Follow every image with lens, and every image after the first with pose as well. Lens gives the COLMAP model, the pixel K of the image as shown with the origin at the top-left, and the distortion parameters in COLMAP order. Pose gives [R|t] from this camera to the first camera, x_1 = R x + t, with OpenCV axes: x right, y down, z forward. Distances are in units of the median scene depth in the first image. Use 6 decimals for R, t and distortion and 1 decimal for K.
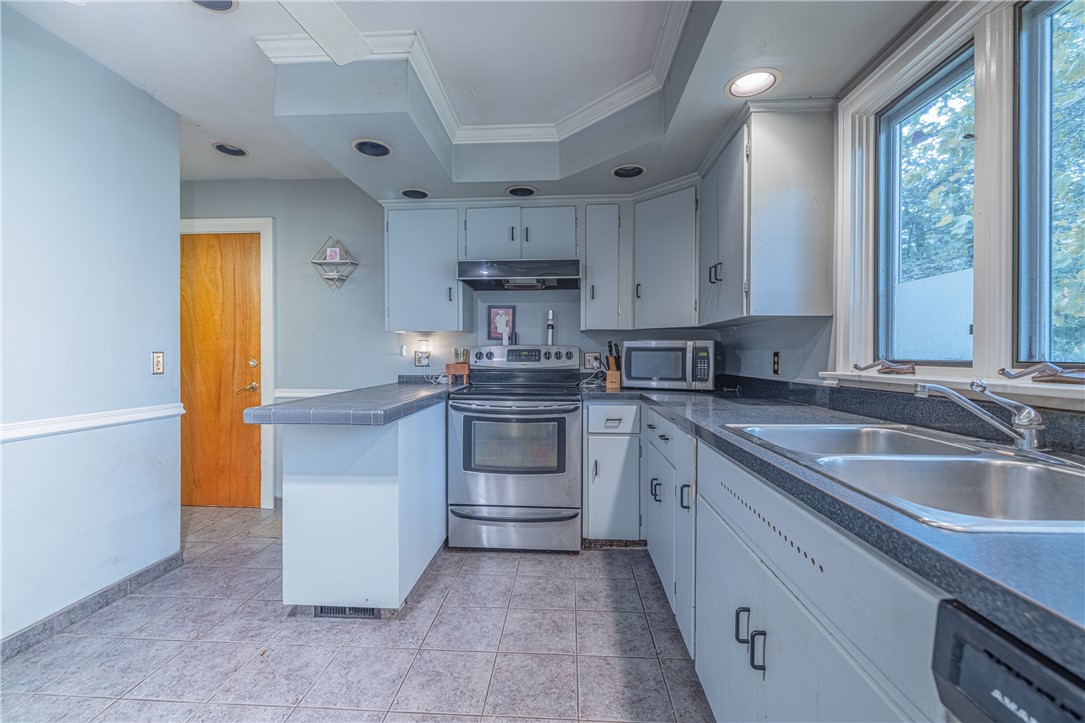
lens RADIAL K [[463.6, 0, 542.7], [0, 463.6, 354.1], [0, 0, 1]] dist [0.001409, -0.000835]
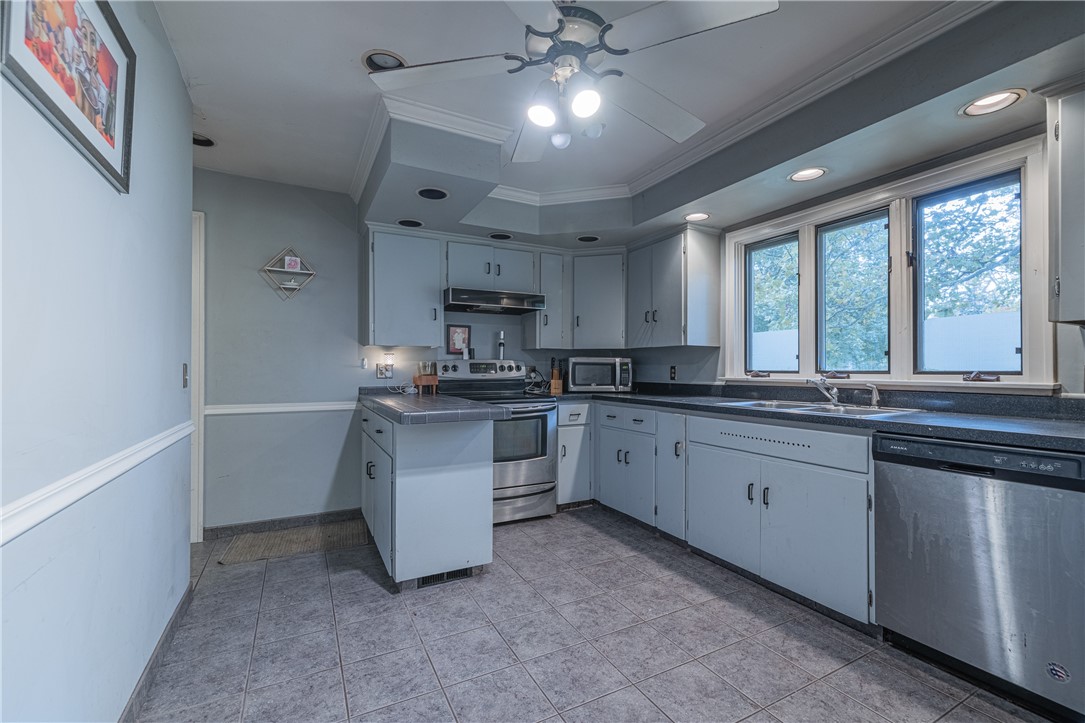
lens RADIAL K [[463.6, 0, 574.2], [0, 463.6, 360.6], [0, 0, 1]] dist [0.001409, -0.000835]
pose [[0.842723, 0.010009, 0.538255, -0.592885], [-0.002237, 0.999884, -0.015092, 0.001041], [-0.538343, 0.011514, 0.842647, -0.163126]]
